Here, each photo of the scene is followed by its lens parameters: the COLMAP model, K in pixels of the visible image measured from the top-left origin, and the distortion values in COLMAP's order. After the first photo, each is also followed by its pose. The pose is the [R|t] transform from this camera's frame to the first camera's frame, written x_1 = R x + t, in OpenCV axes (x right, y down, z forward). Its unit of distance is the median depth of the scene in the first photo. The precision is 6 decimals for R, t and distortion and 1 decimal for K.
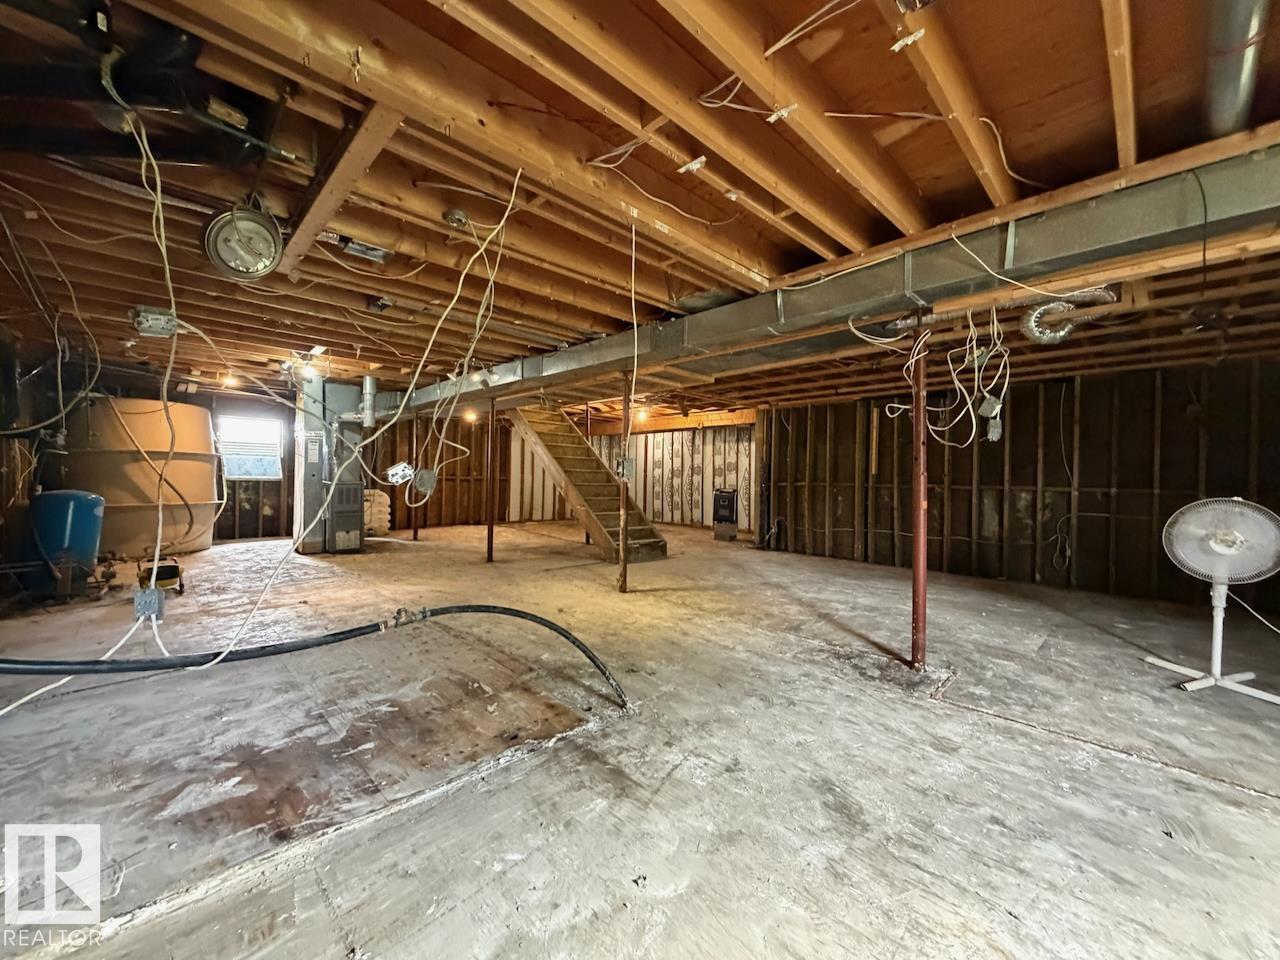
lens RADIAL K [[510.8, 0, 640.2], [0, 510.8, 476.2], [0, 0, 1]] dist [0.001279, -0.000178]
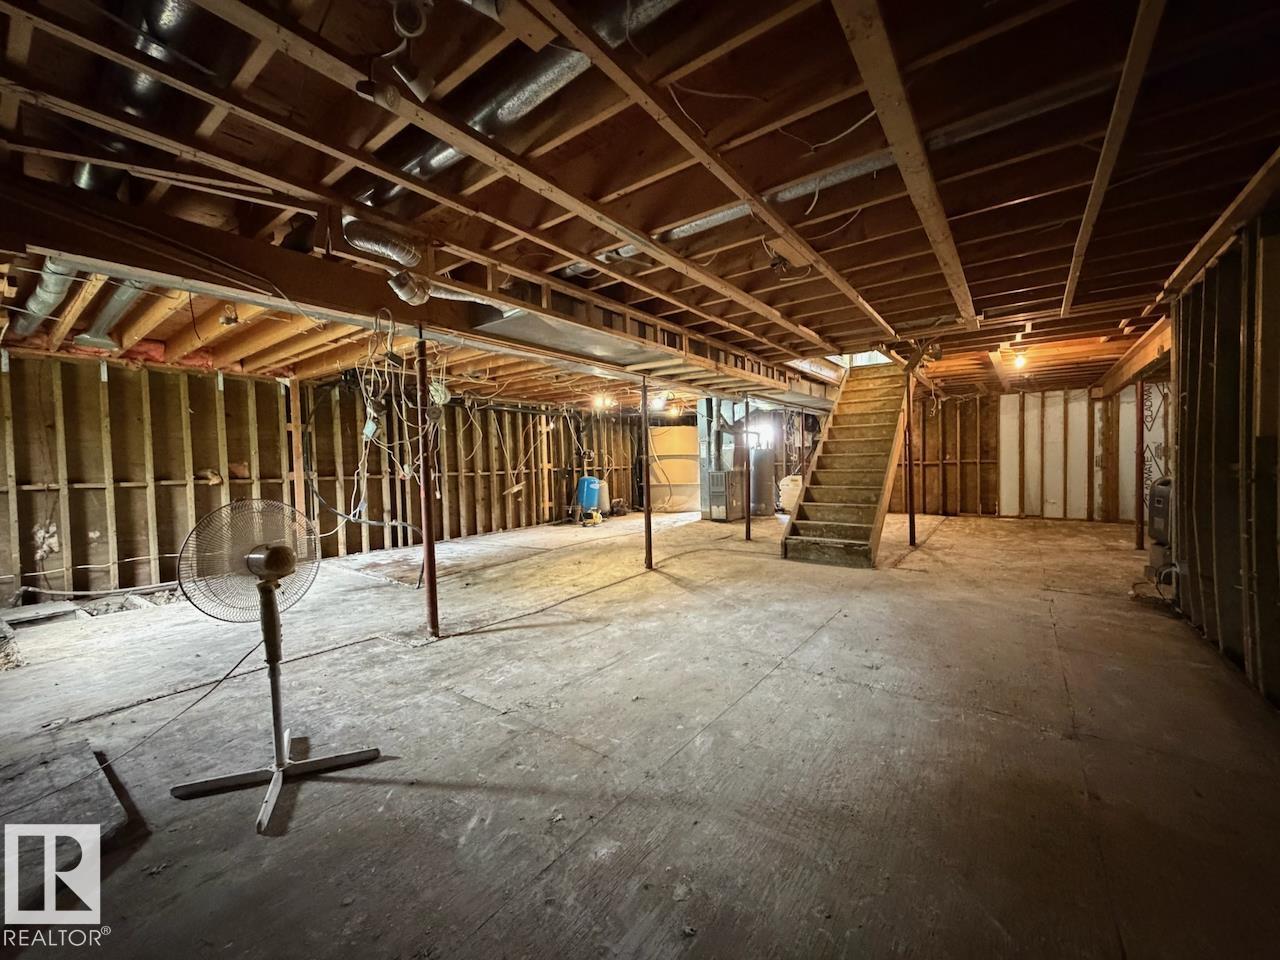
lens RADIAL K [[510.8, 0, 631.0], [0, 510.8, 479.3], [0, 0, 1]] dist [0.001279, -0.000178]
pose [[0.148076, 0.018240, -0.988808, 1.622760], [0.025030, 0.999441, 0.022184, 0.004508], [0.988659, -0.028035, 0.147536, 1.191808]]
